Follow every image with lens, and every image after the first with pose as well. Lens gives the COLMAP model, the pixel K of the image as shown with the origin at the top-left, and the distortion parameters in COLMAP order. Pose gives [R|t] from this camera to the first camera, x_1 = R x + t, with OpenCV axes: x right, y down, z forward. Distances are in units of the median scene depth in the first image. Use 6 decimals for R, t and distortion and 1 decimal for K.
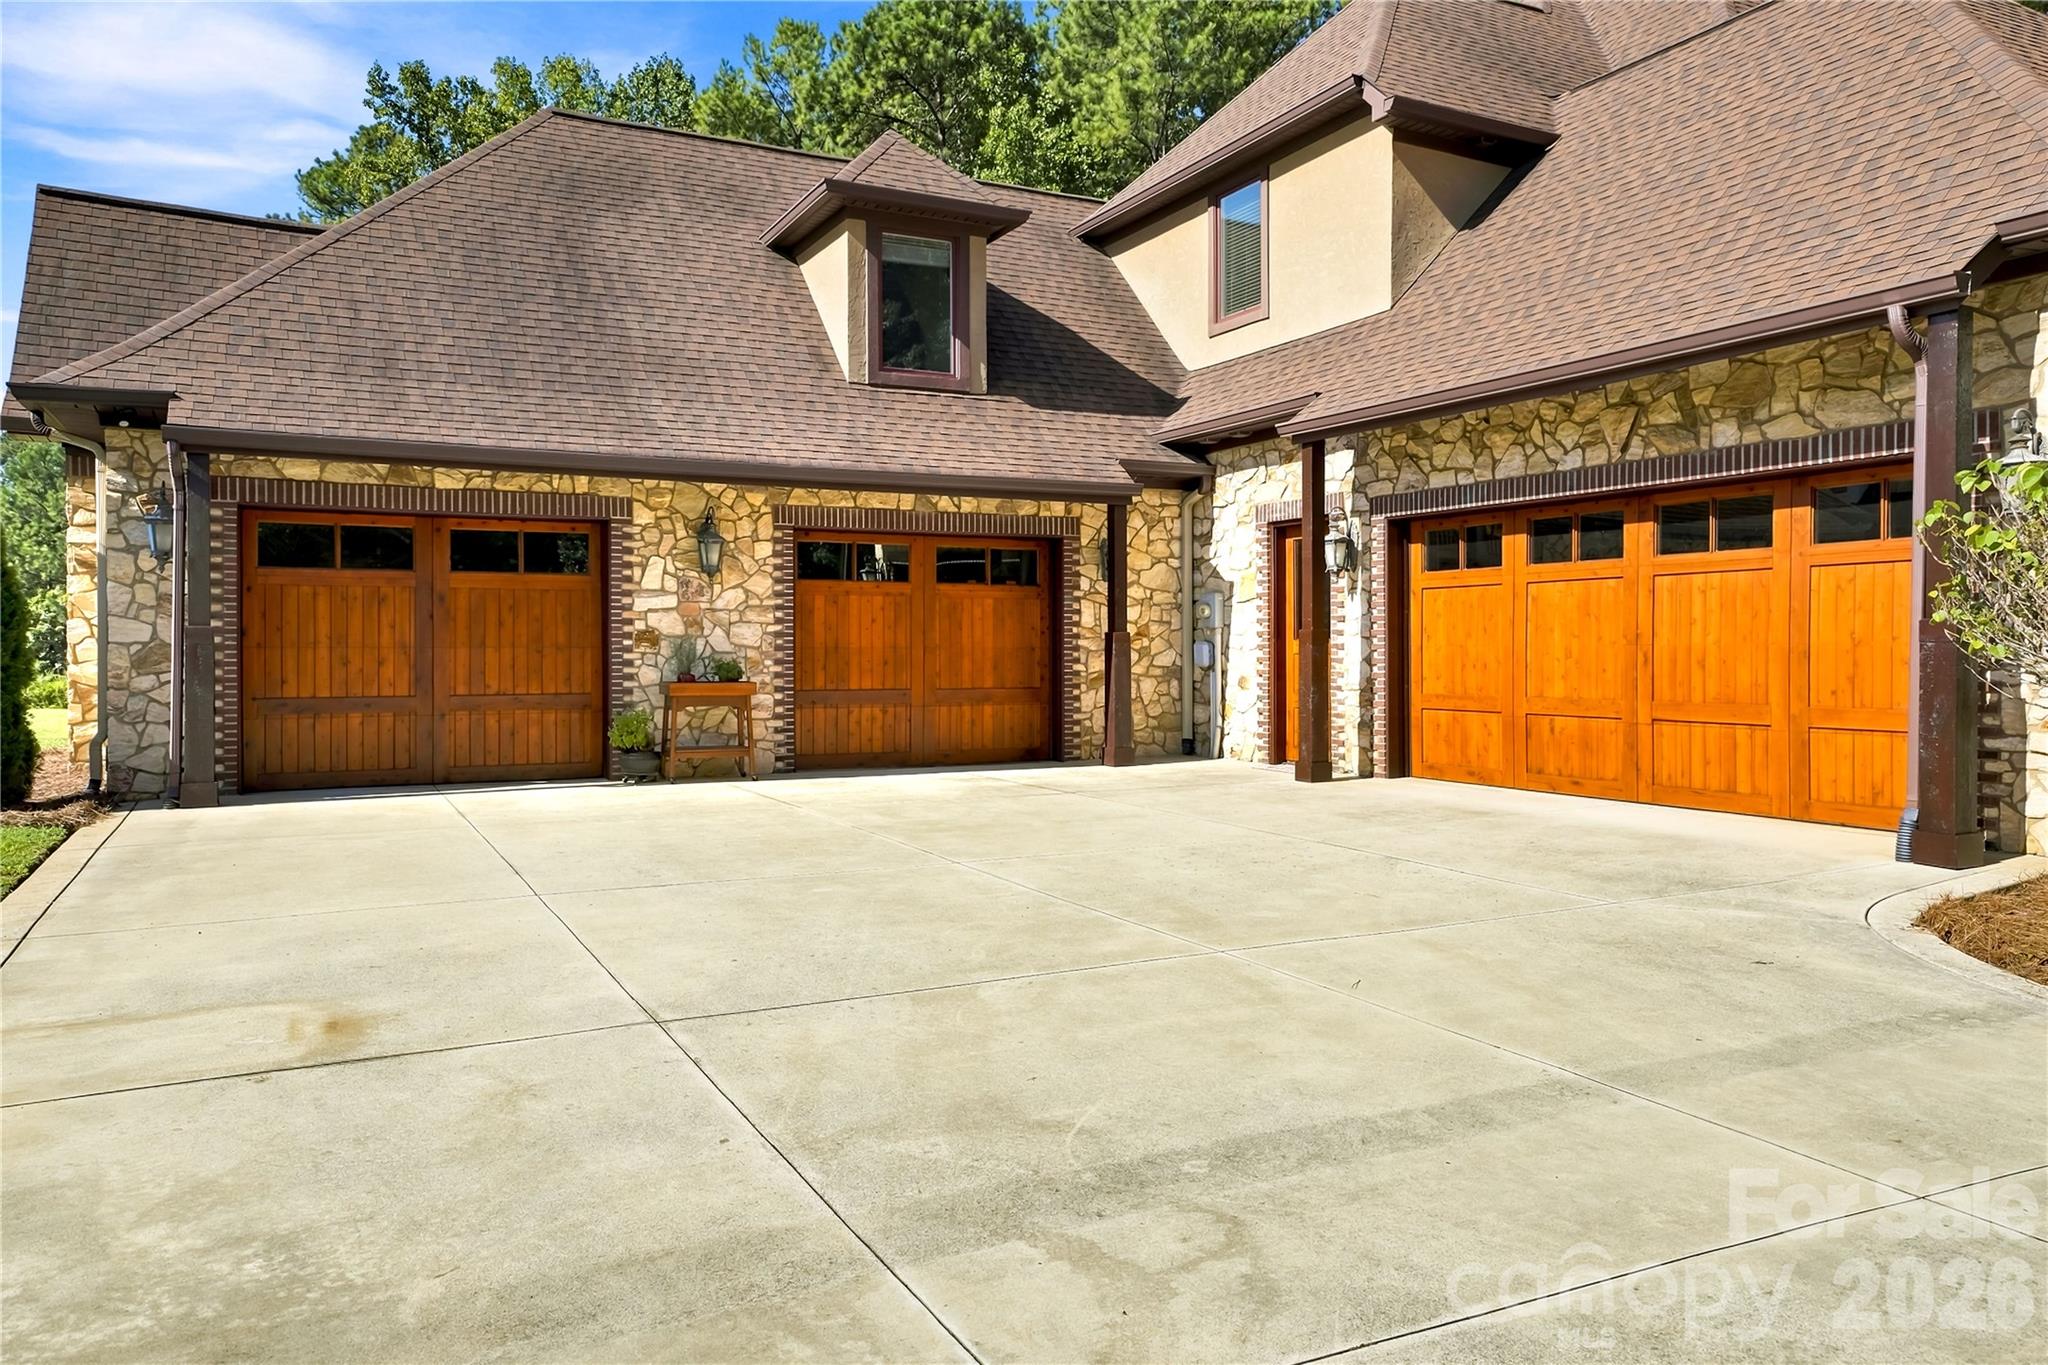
lens RADIAL K [[1452.1, 0, 1024.0], [0, 1452.1, 682.5], [0, 0, 1]] dist [-0.001857, -0.001561]
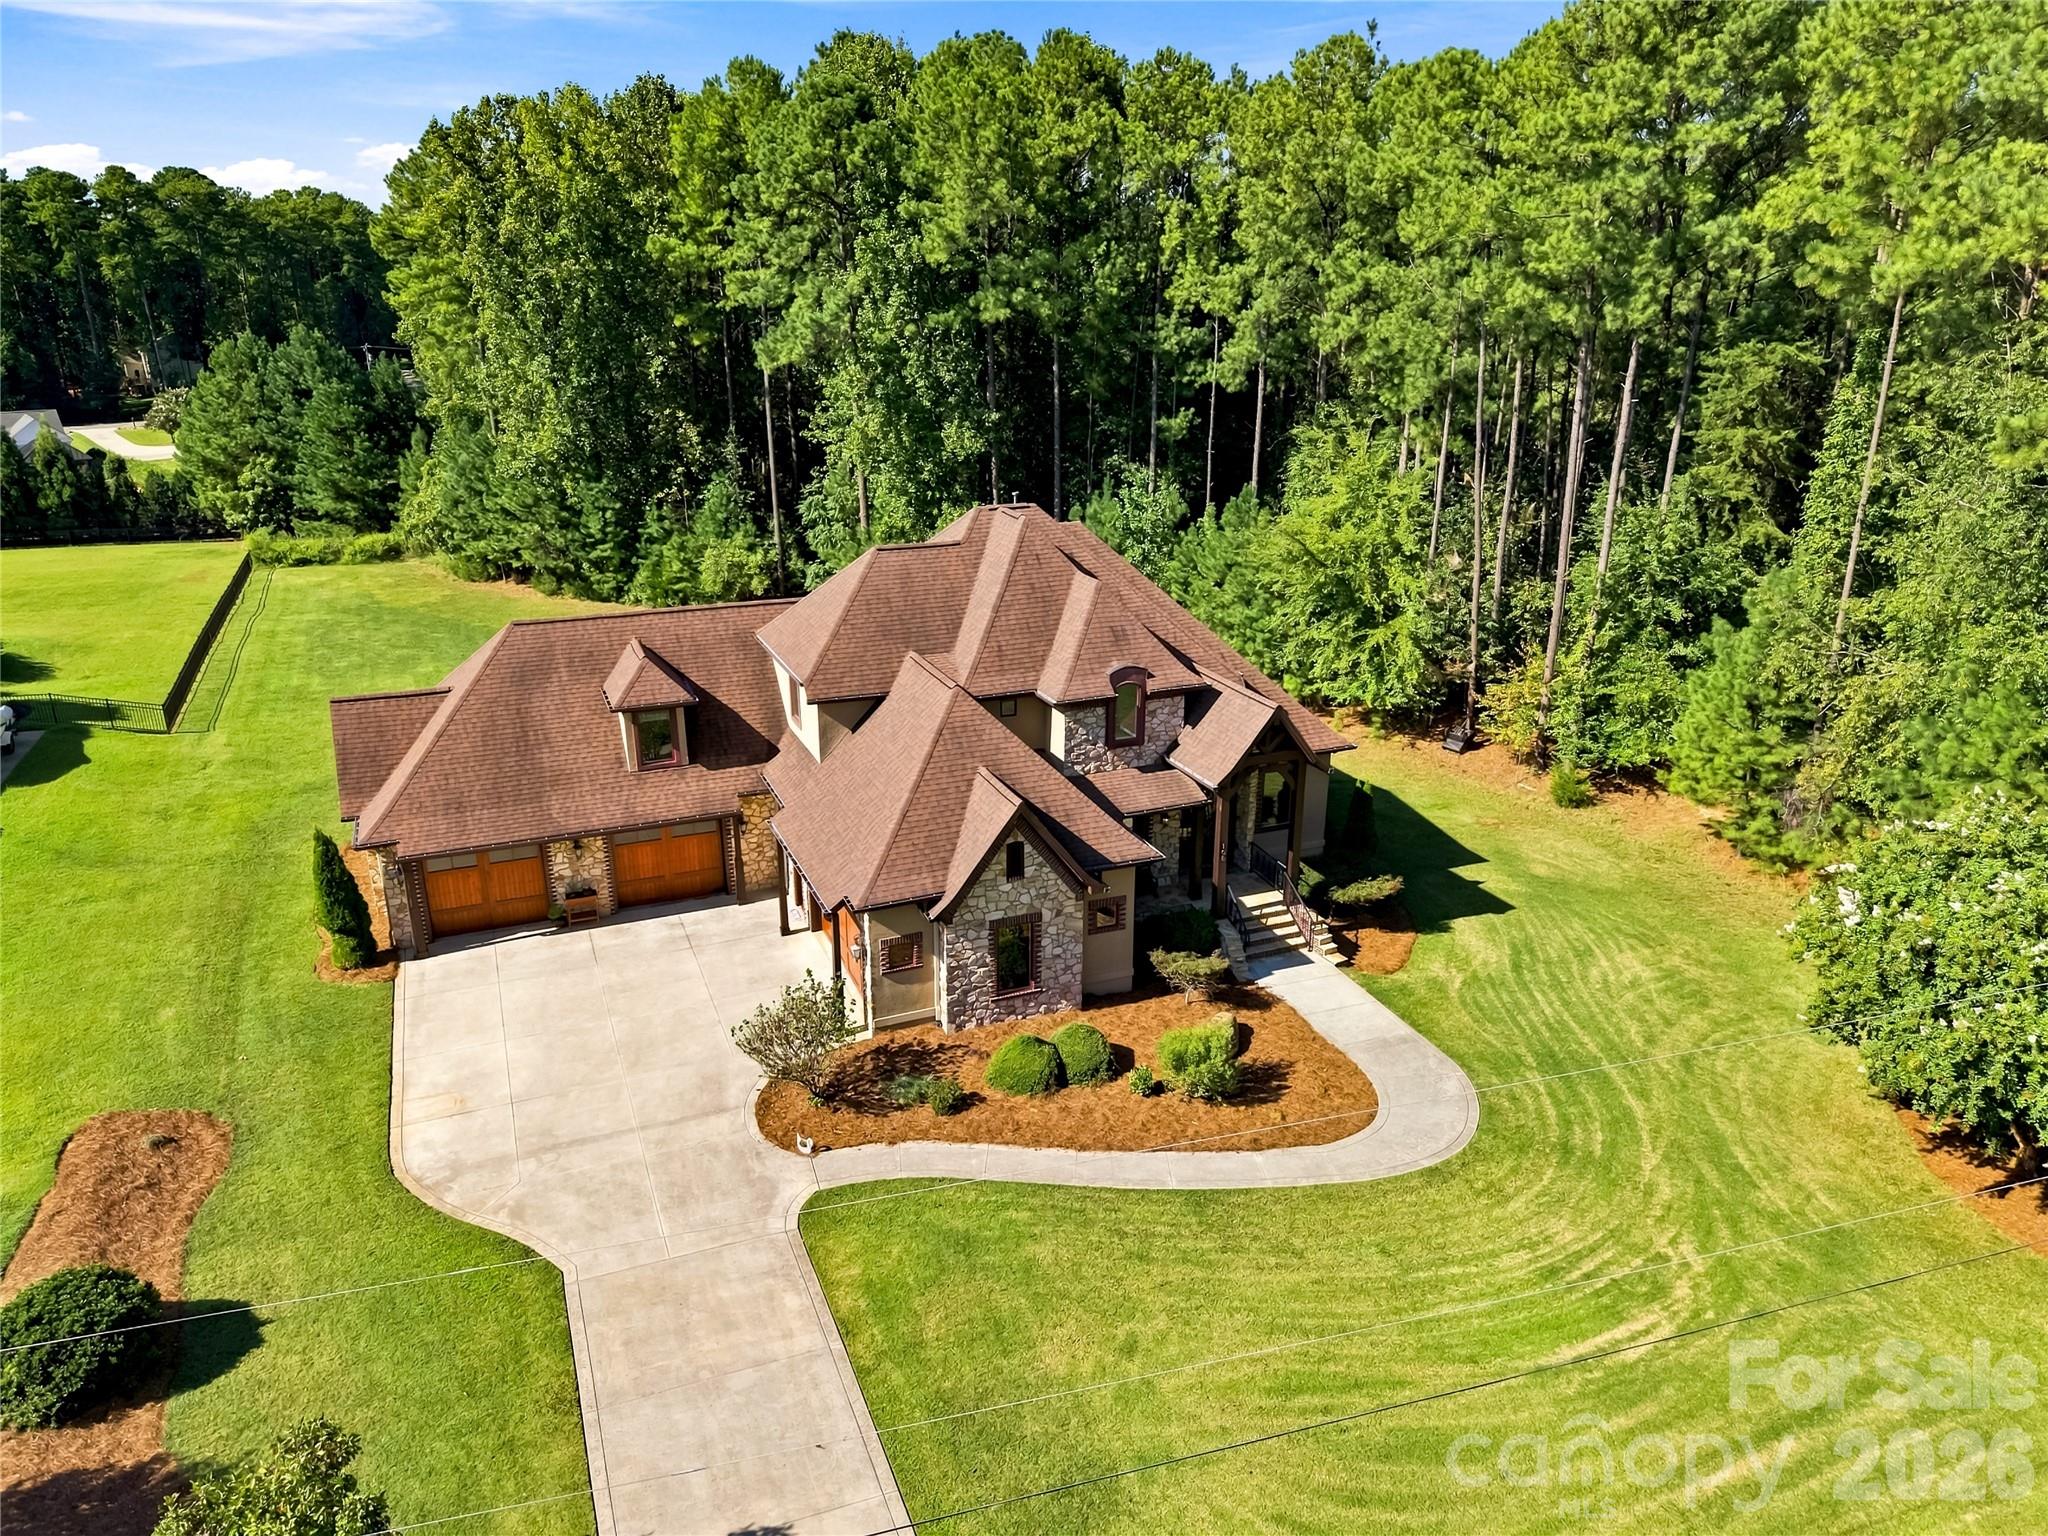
lens RADIAL K [[1444.8, 0, 1024.0], [0, 1444.8, 768.0], [0, 0, 1]] dist [0.002411, -0.000116]
pose [[0.996436, 0.031734, -0.078161, 0.745291], [-0.005314, 0.948317, 0.317279, -0.980844], [0.084190, -0.315733, 0.945106, -1.331451]]
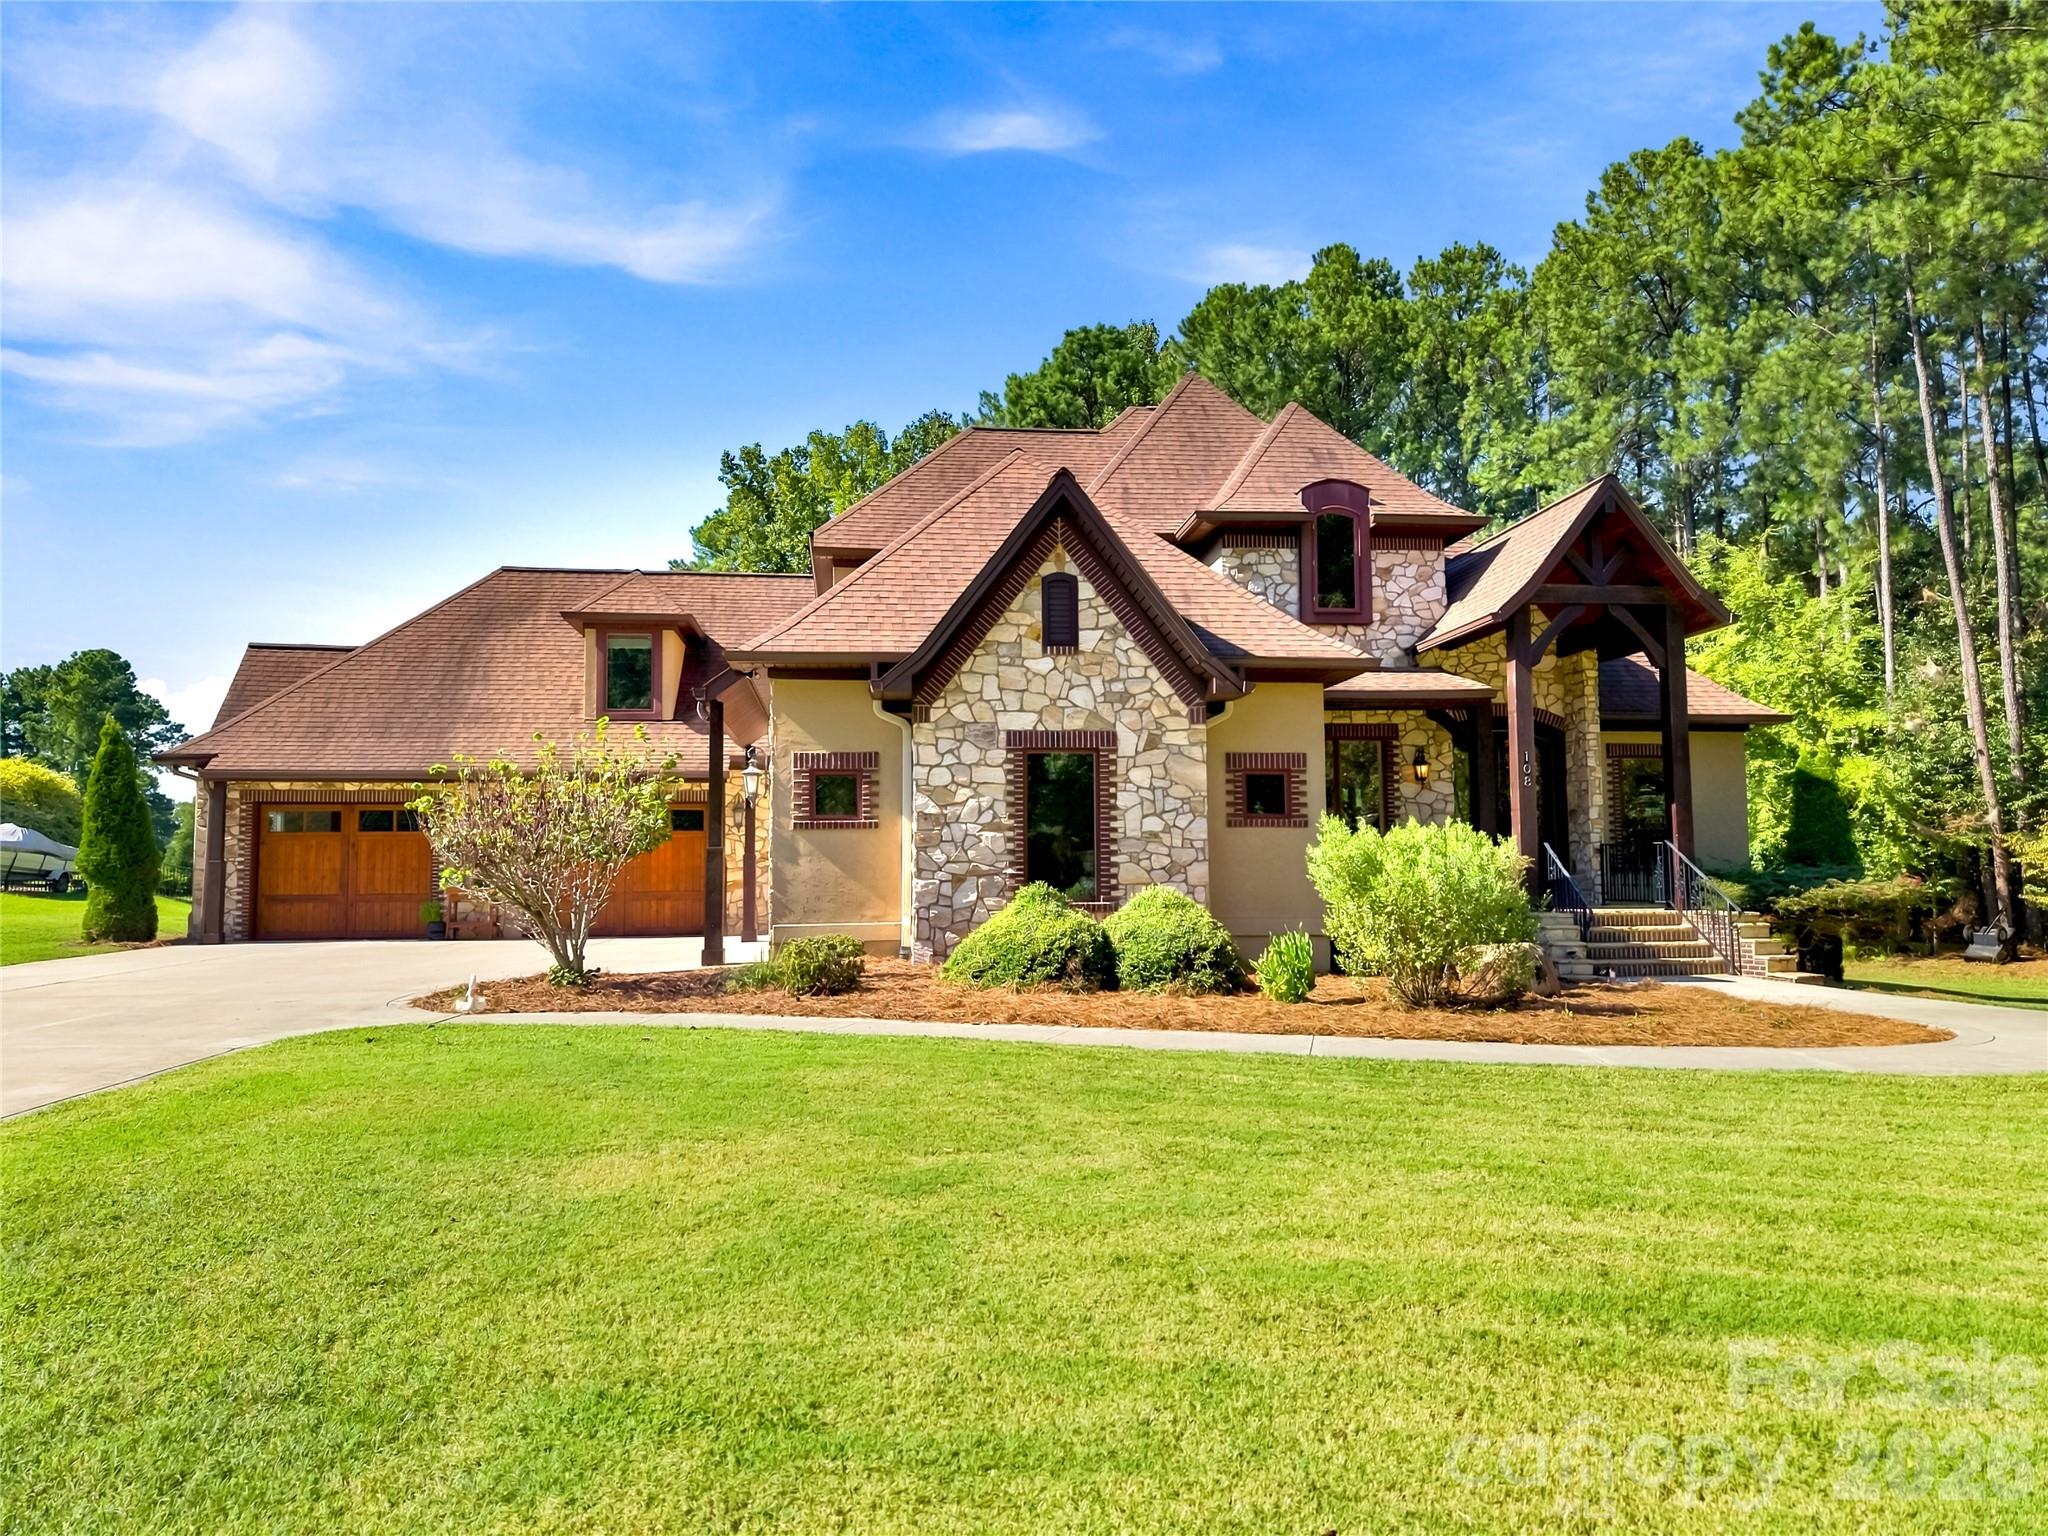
lens RADIAL K [[1387.3, 0, 983.2], [0, 1387.3, 773.5], [0, 0, 1]] dist [-0.001560, -0.001803]
pose [[0.929411, -0.030131, -0.367814, 0.895078], [-0.005435, 0.995436, -0.095280, 0.019448], [0.369006, 0.090553, 0.925005, -0.371091]]
